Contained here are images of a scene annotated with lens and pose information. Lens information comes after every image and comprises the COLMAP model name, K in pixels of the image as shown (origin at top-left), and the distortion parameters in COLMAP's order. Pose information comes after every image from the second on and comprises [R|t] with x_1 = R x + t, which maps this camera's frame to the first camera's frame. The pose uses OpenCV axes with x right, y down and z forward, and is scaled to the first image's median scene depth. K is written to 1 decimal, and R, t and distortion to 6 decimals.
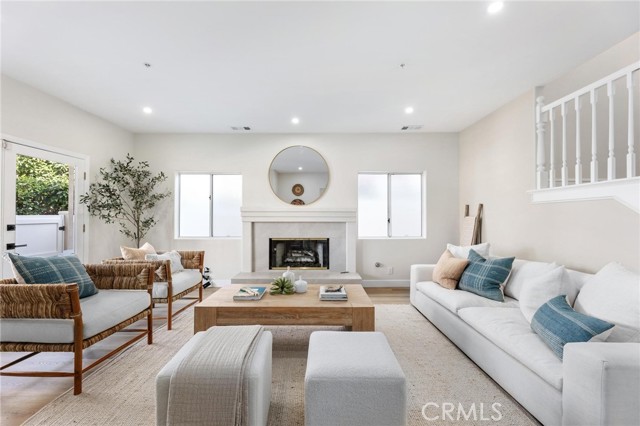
lens RADIAL K [[256.2, 0, 322.2], [0, 256.2, 215.1], [0, 0, 1]] dist [0.001569, -0.000441]
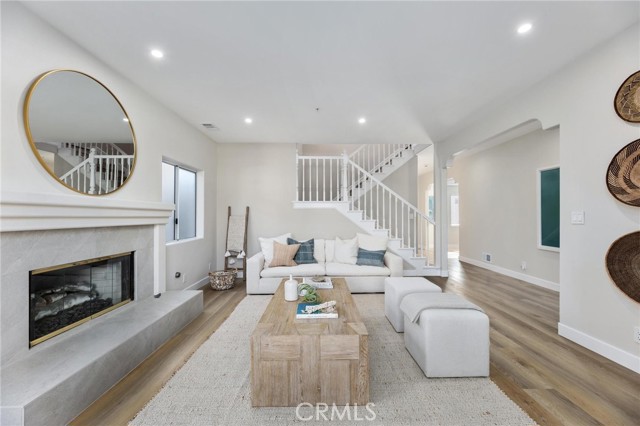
lens RADIAL K [[256.2, 0, 321.4], [0, 256.2, 214.5], [0, 0, 1]] dist [0.001569, -0.000441]
pose [[-0.007813, 0.005863, 0.999952, -0.614535], [-0.004058, 0.999974, -0.005895, 0.001937], [-0.999961, -0.004104, -0.007789, 0.547463]]
